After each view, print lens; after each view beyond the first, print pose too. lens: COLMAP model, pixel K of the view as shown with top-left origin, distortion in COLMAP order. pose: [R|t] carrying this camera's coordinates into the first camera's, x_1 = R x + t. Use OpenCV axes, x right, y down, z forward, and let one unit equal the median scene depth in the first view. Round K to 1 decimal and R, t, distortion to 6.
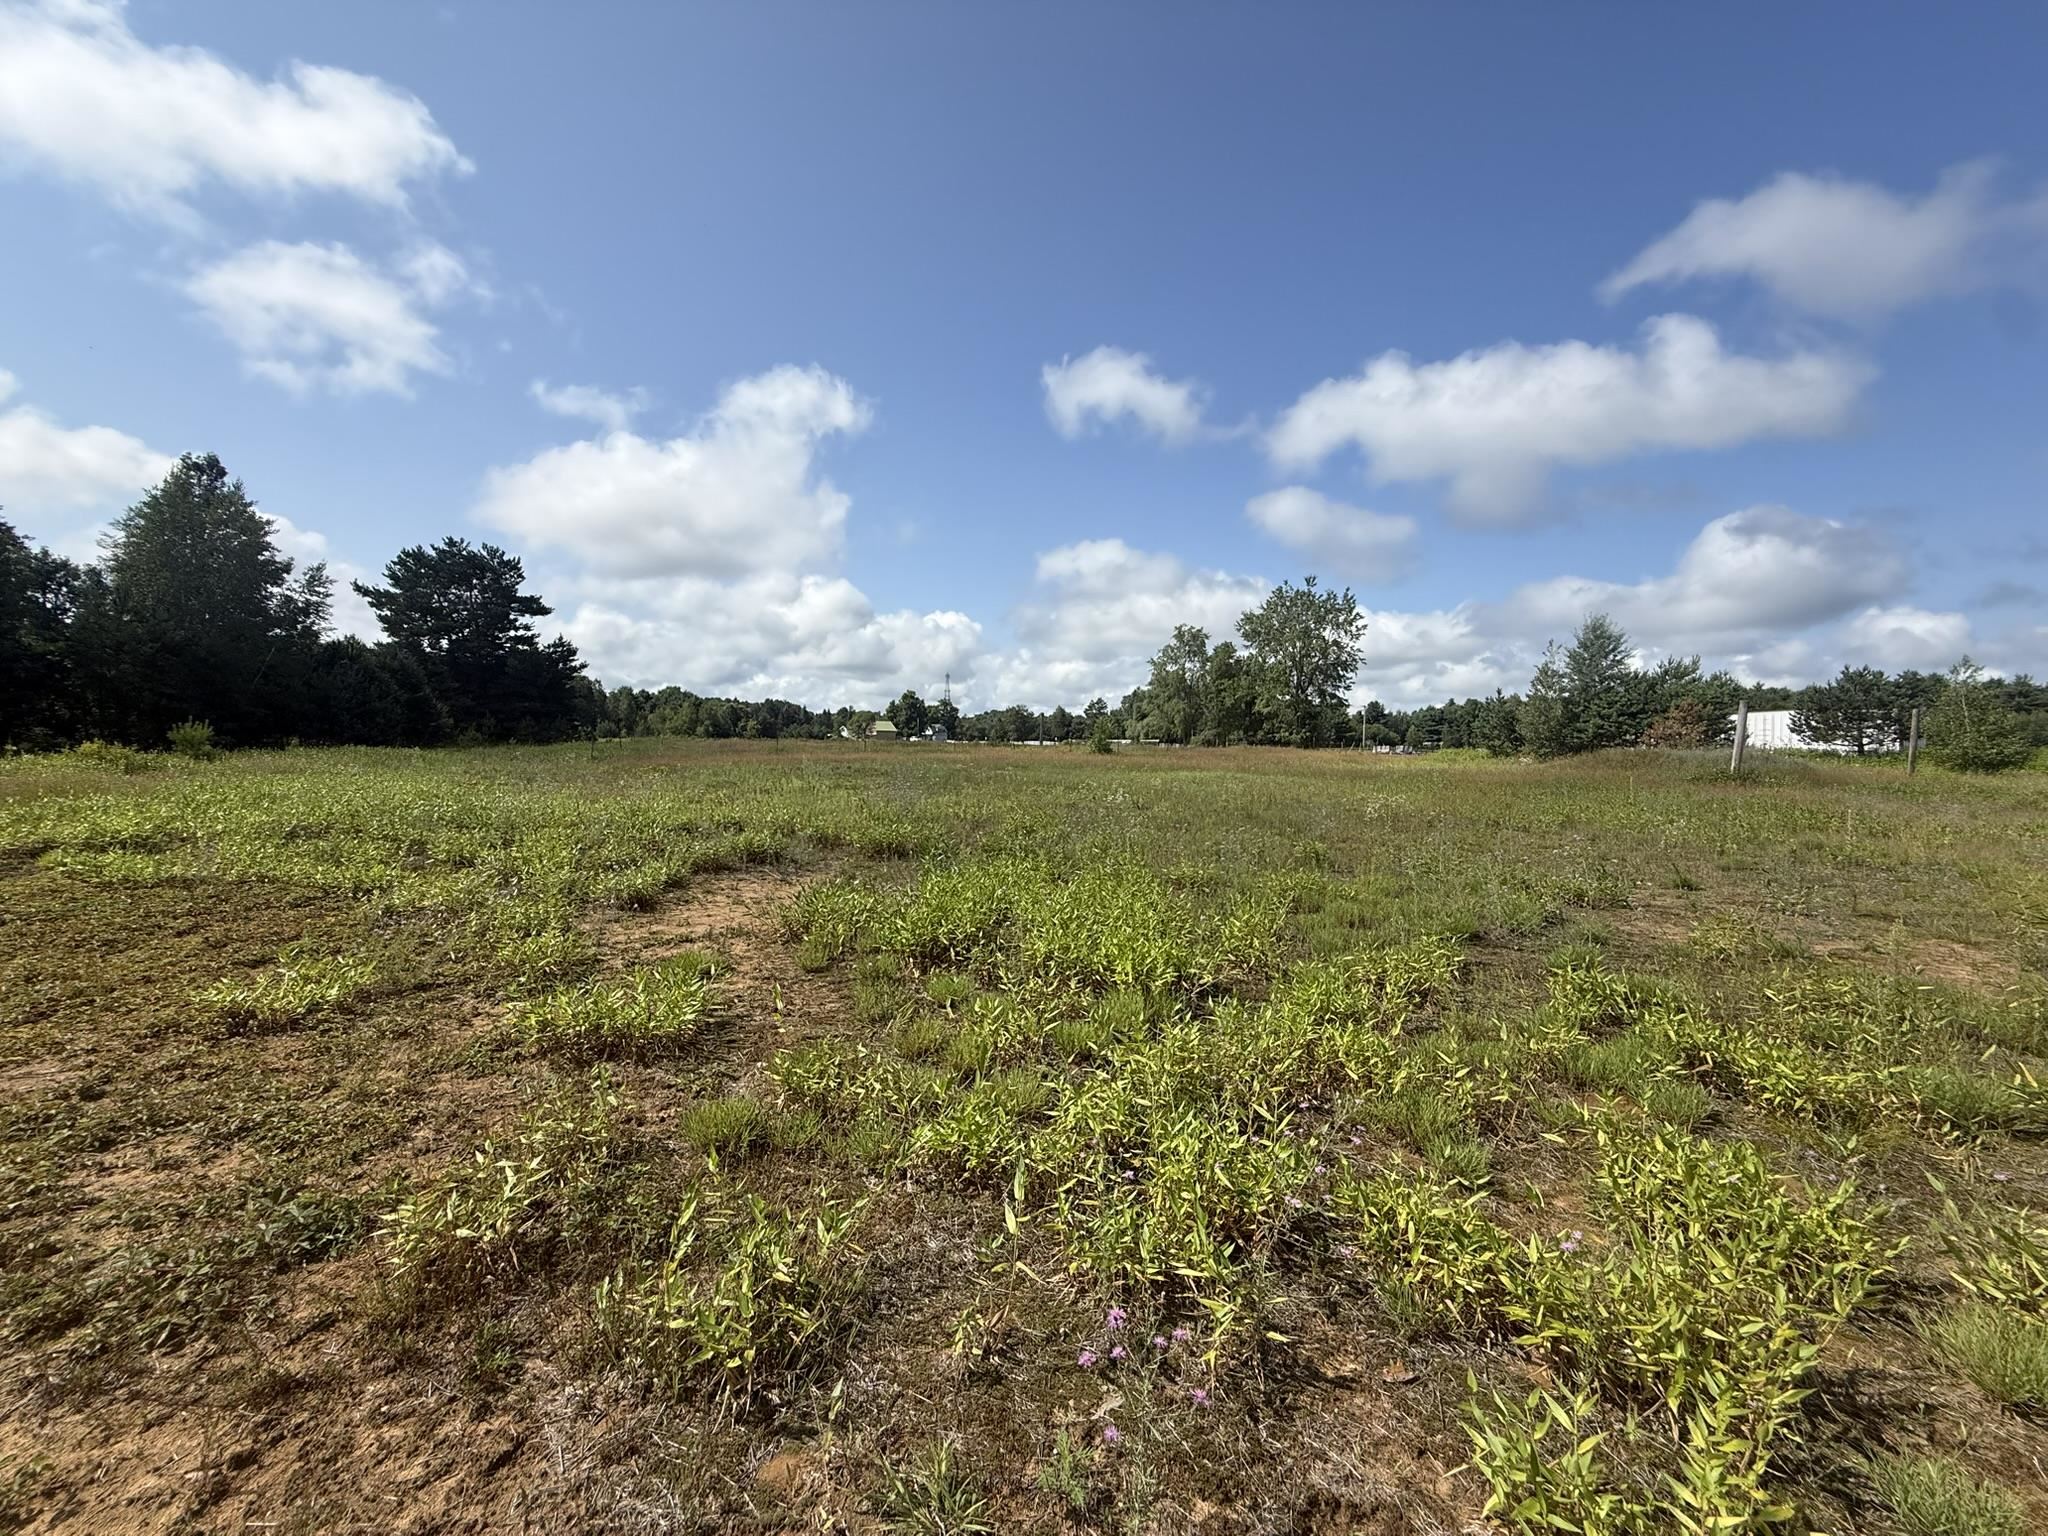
lens RADIAL K [[812.4, 0, 1017.6], [0, 812.4, 768.1], [0, 0, 1]] dist [-0.000645, 0.000301]
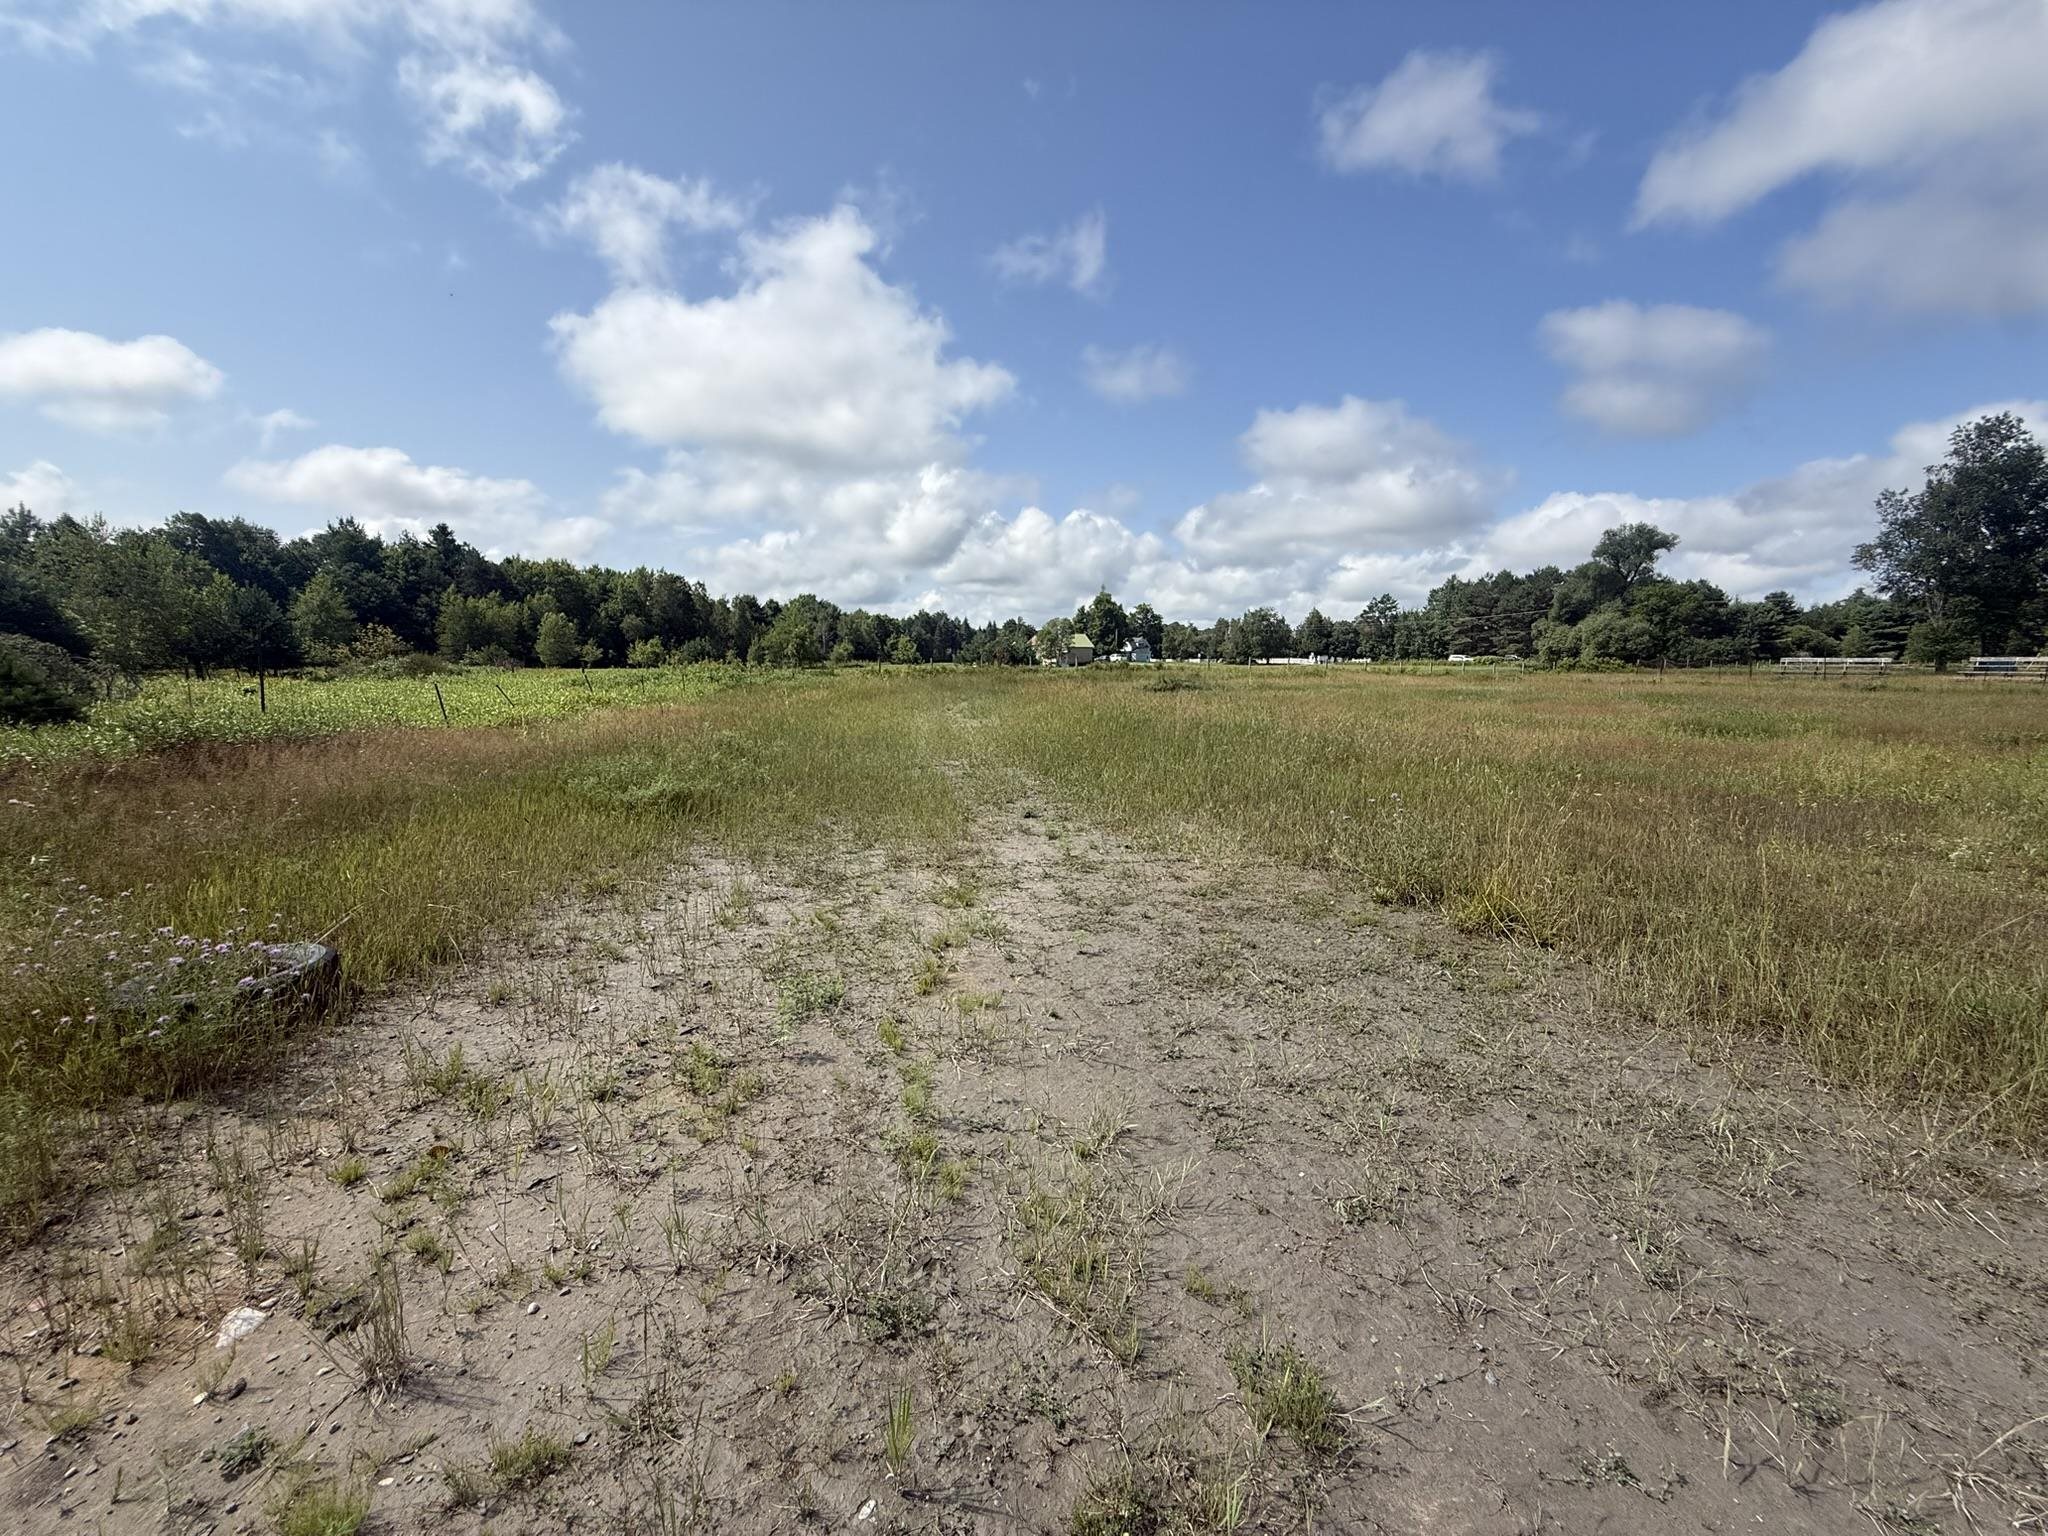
lens RADIAL K [[813.2, 0, 1021.0], [0, 813.2, 763.8], [0, 0, 1]] dist [0.000224, -0.000101]
pose [[0.984727, 0.007568, -0.173938, -0.078404], [0.009253, 0.995368, 0.095694, -0.010900], [0.173857, -0.095842, 0.980096, 0.238547]]
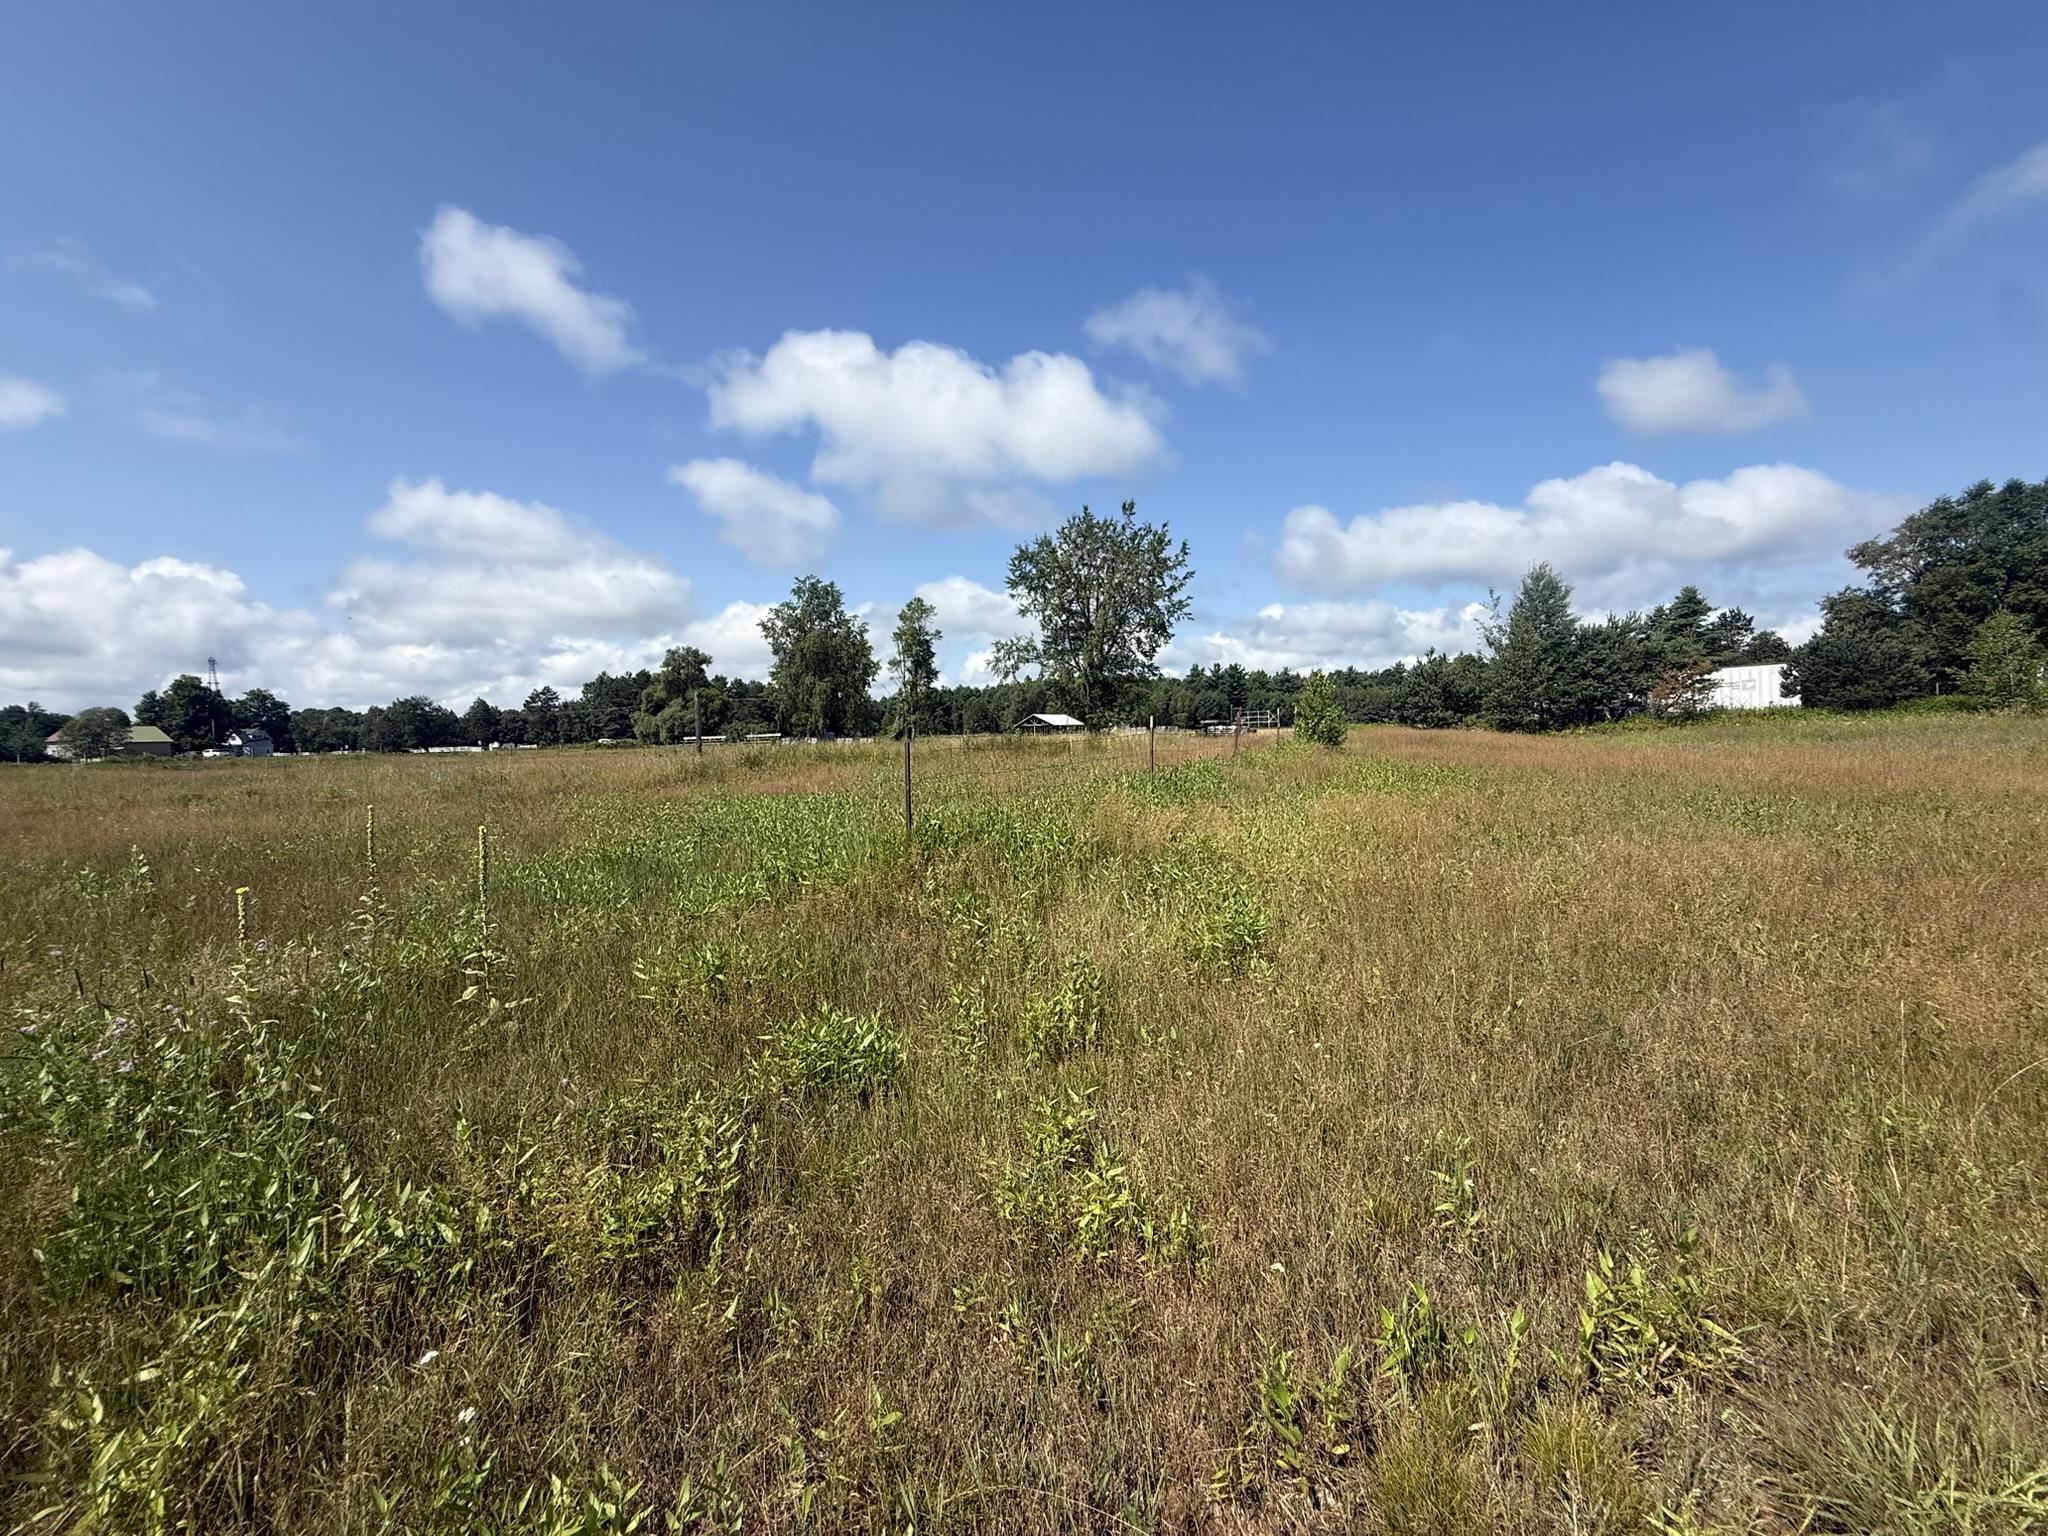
lens RADIAL K [[819.0, 0, 1018.7], [0, 819.0, 758.5], [0, 0, 1]] dist [-0.000872, 0.000489]
pose [[0.766235, -0.061453, 0.639615, -0.052856], [0.063201, 0.997797, 0.020154, -0.005615], [-0.639445, 0.024981, 0.768431, 0.124723]]
